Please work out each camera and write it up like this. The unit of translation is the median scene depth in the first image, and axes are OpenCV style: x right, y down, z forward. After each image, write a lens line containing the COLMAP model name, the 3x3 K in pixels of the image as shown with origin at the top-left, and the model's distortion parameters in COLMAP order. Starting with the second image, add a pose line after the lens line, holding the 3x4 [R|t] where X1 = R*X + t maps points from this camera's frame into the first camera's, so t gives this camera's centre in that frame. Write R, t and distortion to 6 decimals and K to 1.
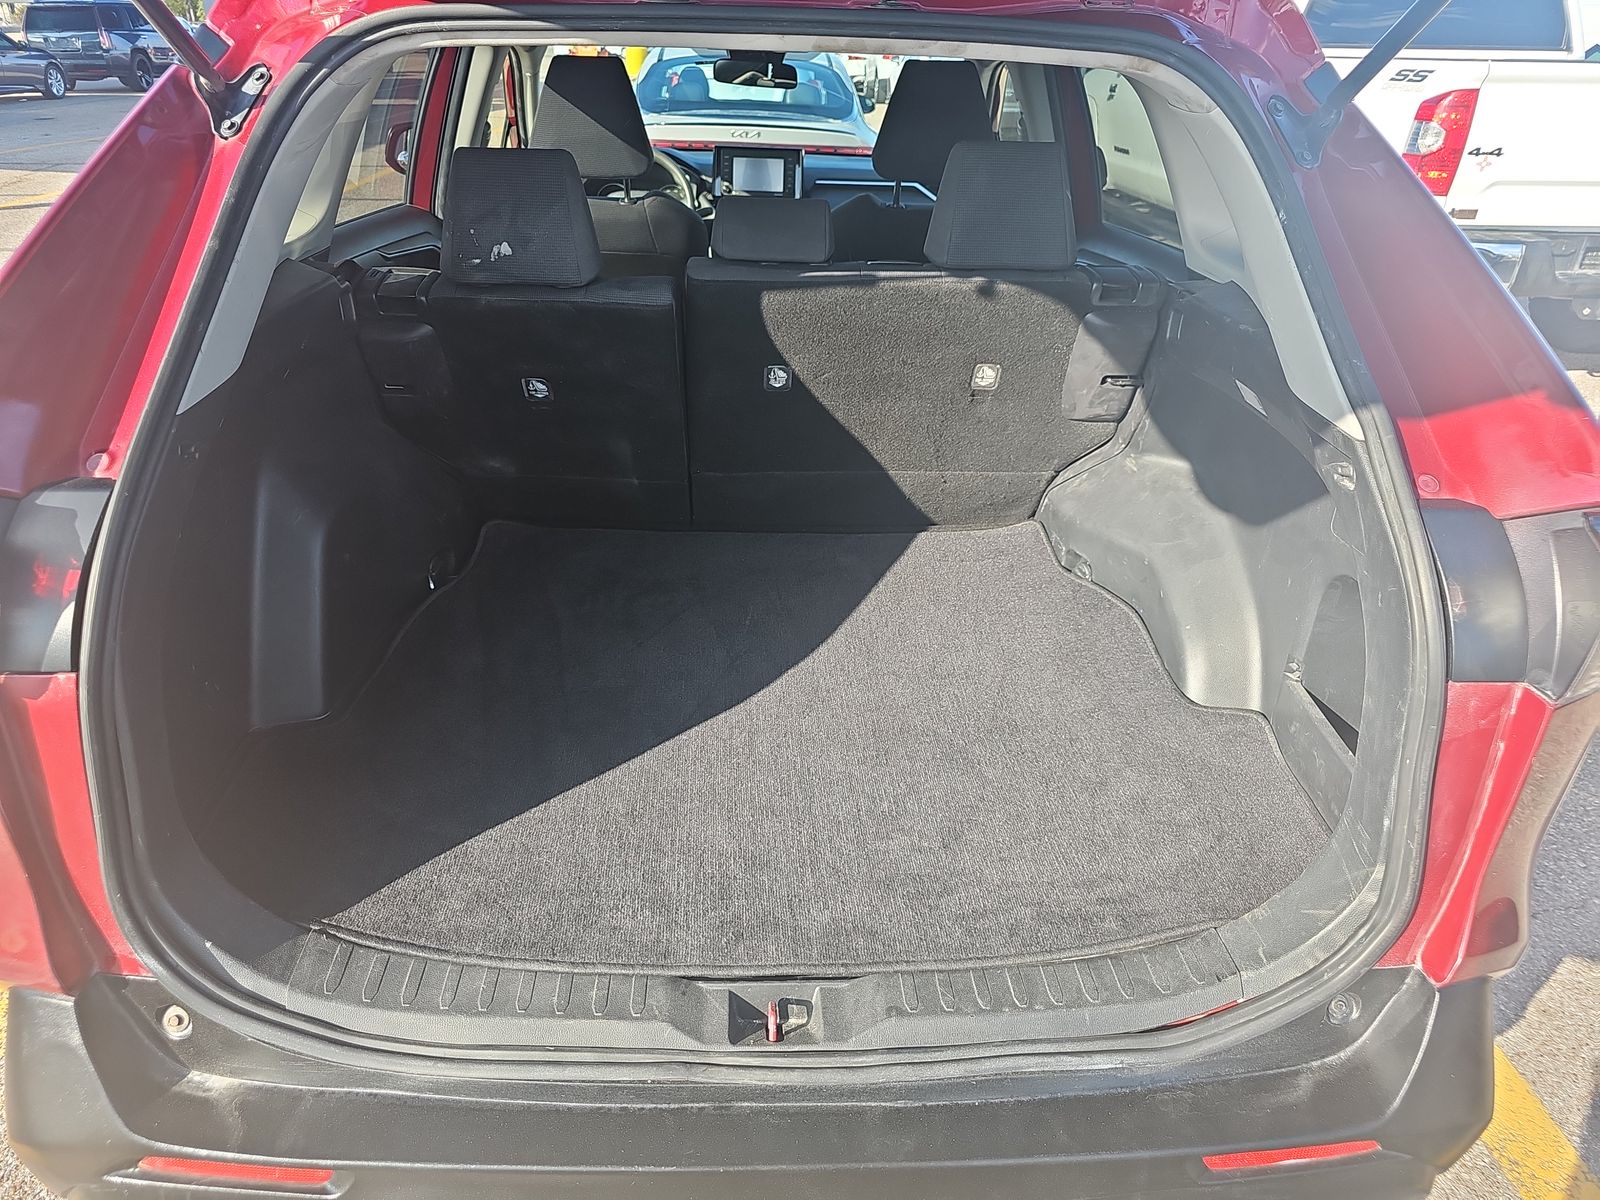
lens RADIAL K [[1067.6, 0, 817.7], [0, 1067.6, 599.9], [0, 0, 1]] dist [-0.002848, 0.000361]
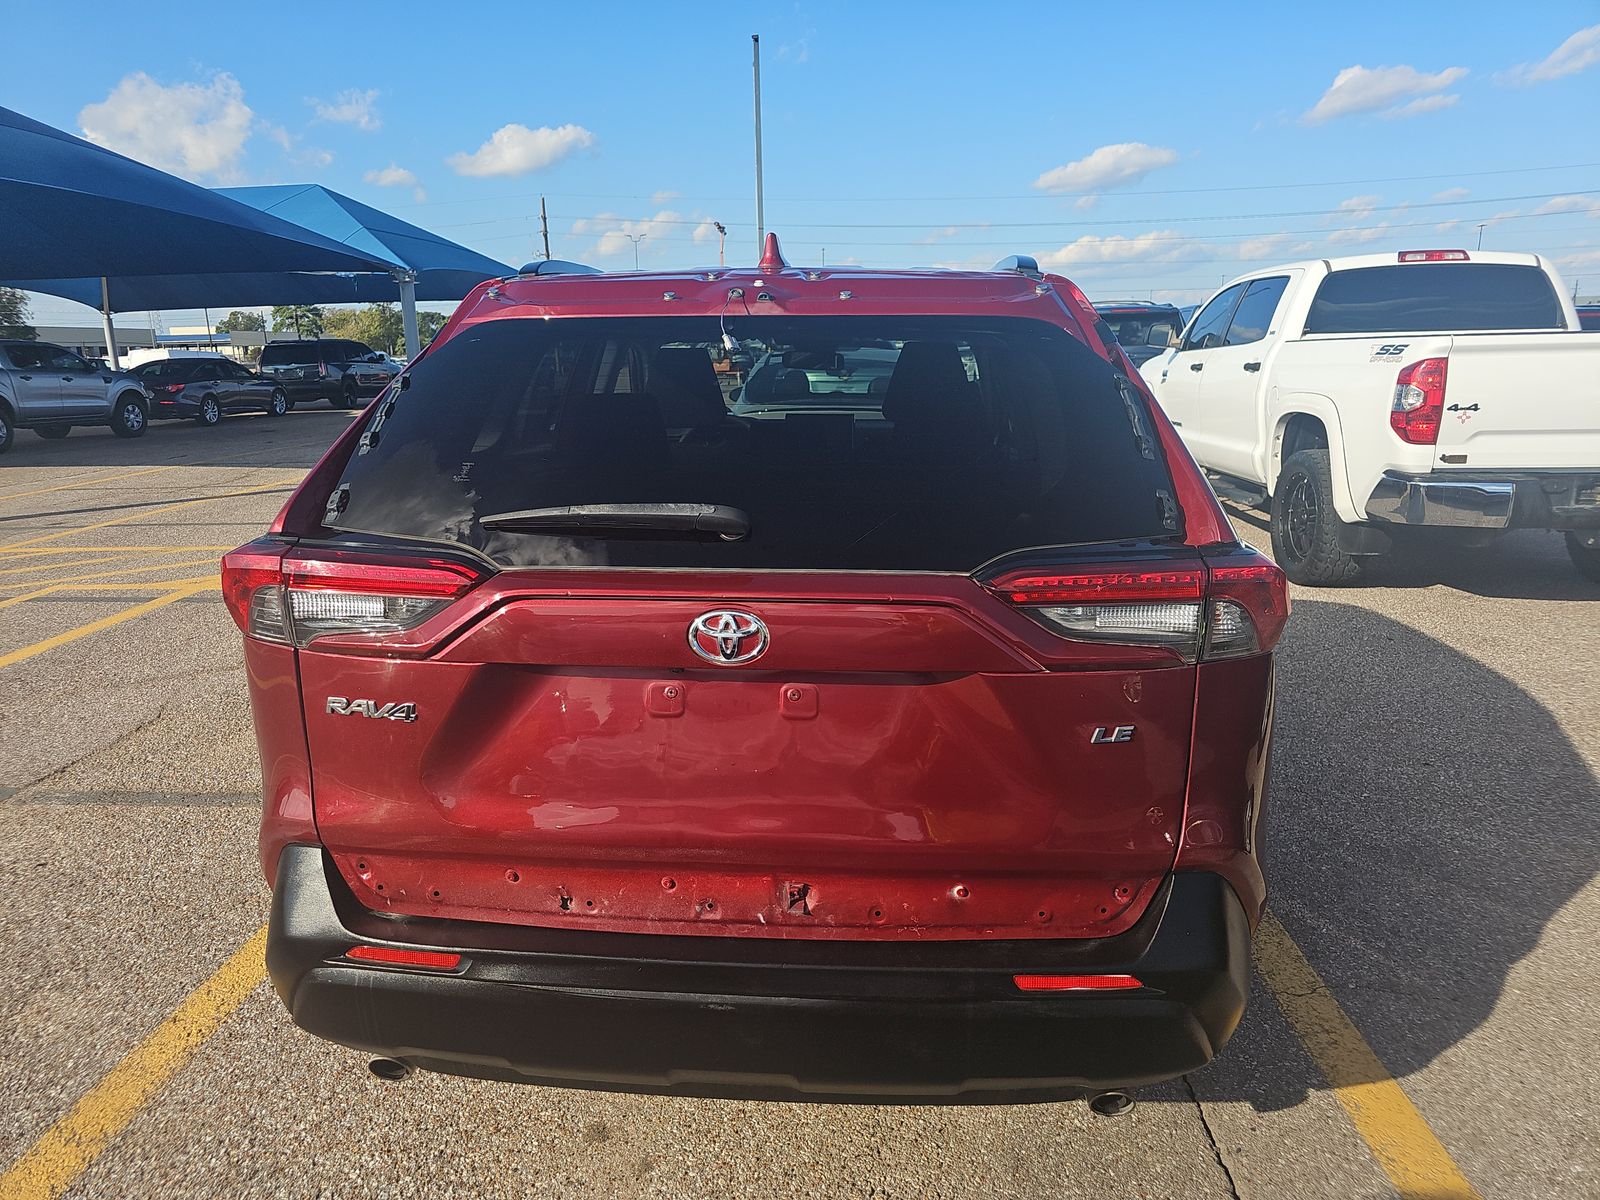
lens RADIAL K [[1077.3, 0, 800.0], [0, 1077.3, 600.0], [0, 0, 1]] dist [-0.004781, -0.001321]
pose [[0.991907, -0.003013, -0.126928, 0.059106], [-0.029466, 0.966958, -0.253226, 0.095132], [0.123497, 0.254917, 0.959044, -0.148839]]
